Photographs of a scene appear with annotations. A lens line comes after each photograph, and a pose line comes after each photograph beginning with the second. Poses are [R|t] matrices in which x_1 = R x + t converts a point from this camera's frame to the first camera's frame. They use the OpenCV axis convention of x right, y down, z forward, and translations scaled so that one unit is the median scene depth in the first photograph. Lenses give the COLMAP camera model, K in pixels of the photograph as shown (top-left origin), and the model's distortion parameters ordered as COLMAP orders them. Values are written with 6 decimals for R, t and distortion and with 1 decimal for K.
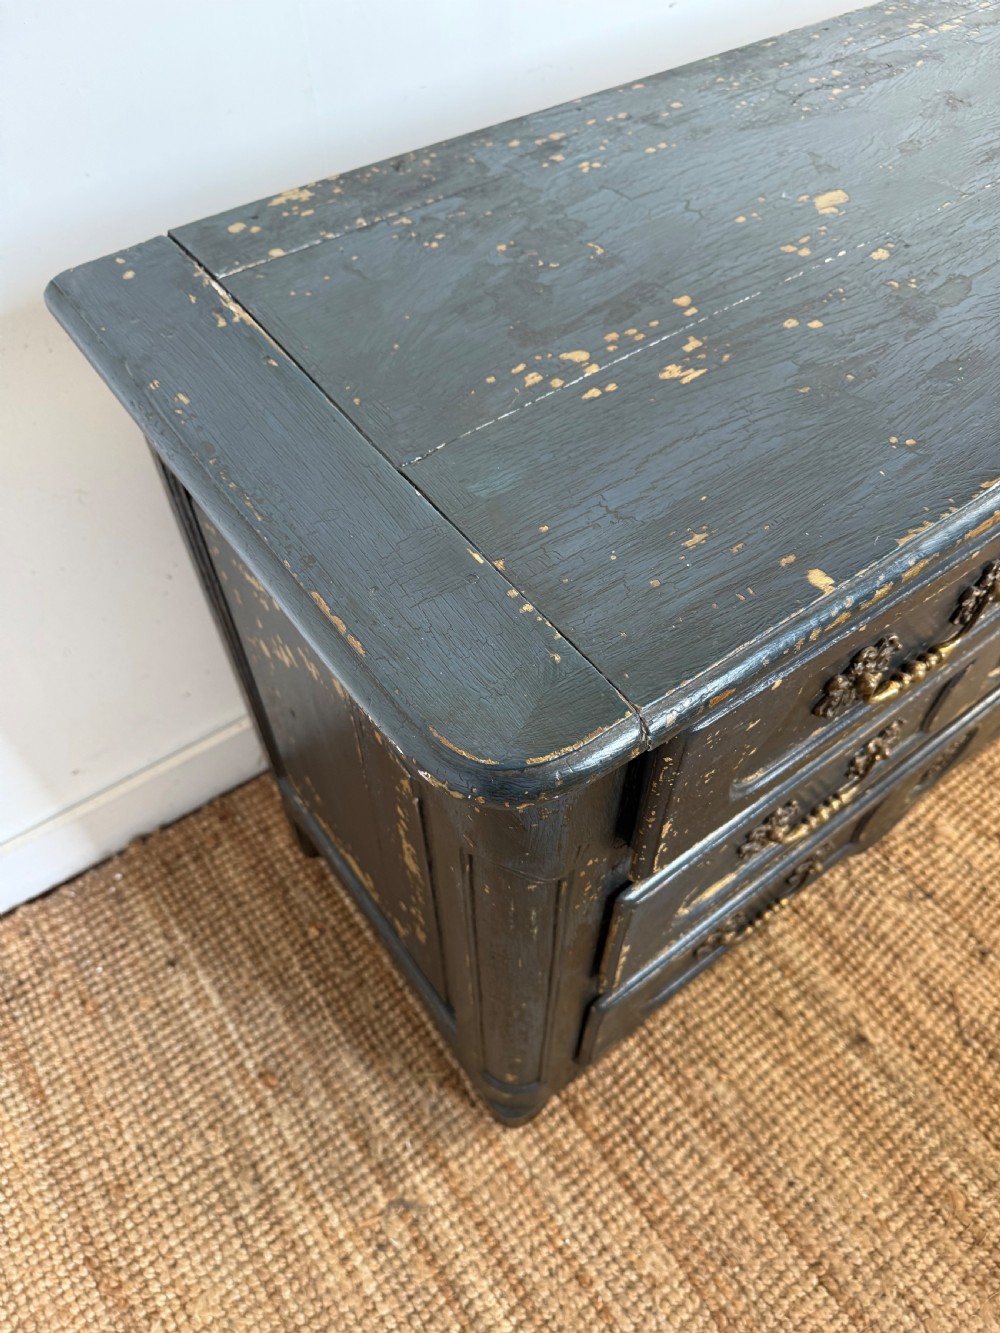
lens RADIAL K [[969.5, 0, 503.6], [0, 969.5, 660.3], [0, 0, 1]] dist [-0.009760, -0.000645]
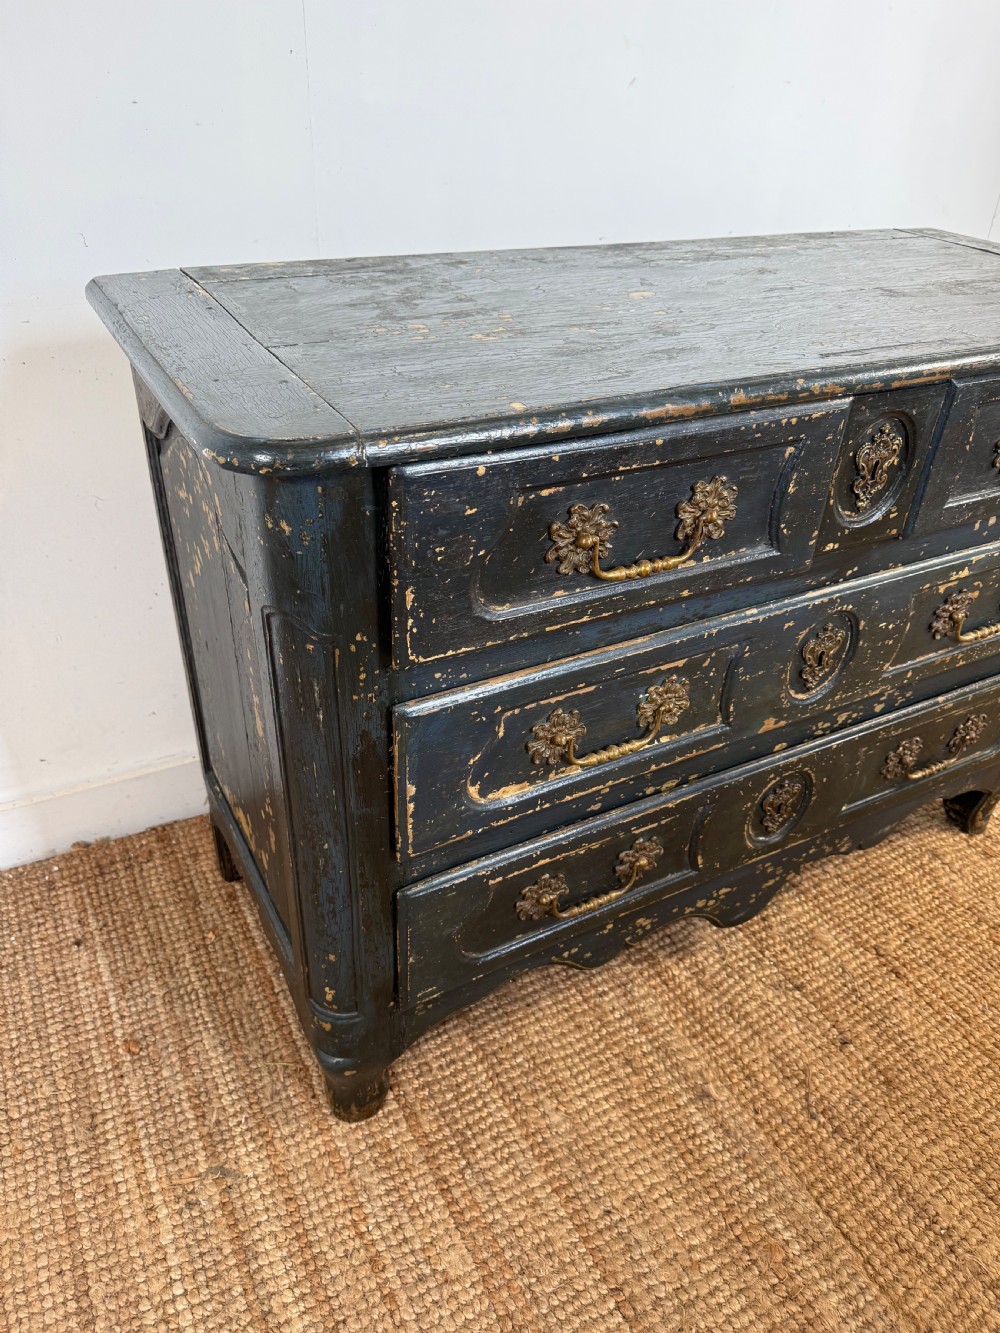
lens RADIAL K [[956.1, 0, 503.0], [0, 956.1, 668.3], [0, 0, 1]] dist [0.004454, -0.007615]
pose [[0.990239, 0.107871, -0.088267, 0.217962], [-0.130461, 0.940234, -0.314547, 0.340511], [0.049061, 0.322992, 0.945129, -0.103691]]
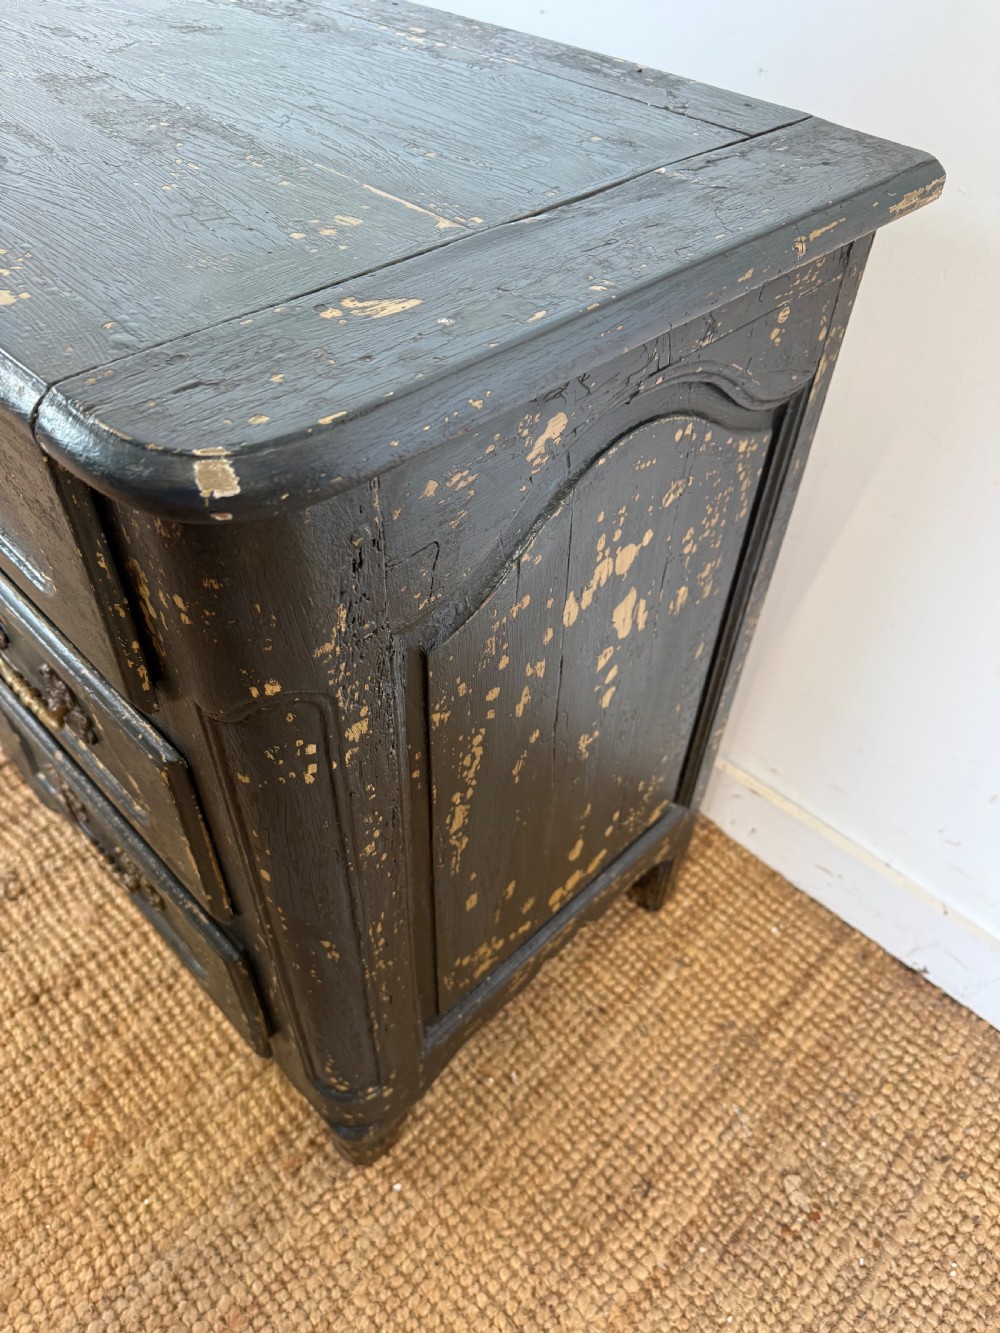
lens RADIAL K [[956.1, 0, 503.0], [0, 956.1, 668.3], [0, 0, 1]] dist [0.004454, -0.007615]
pose [[0.157040, 0.701252, -0.695402, 1.176972], [-0.803751, 0.499910, 0.322607, -0.619411], [0.573867, 0.508268, 0.642138, 0.701532]]
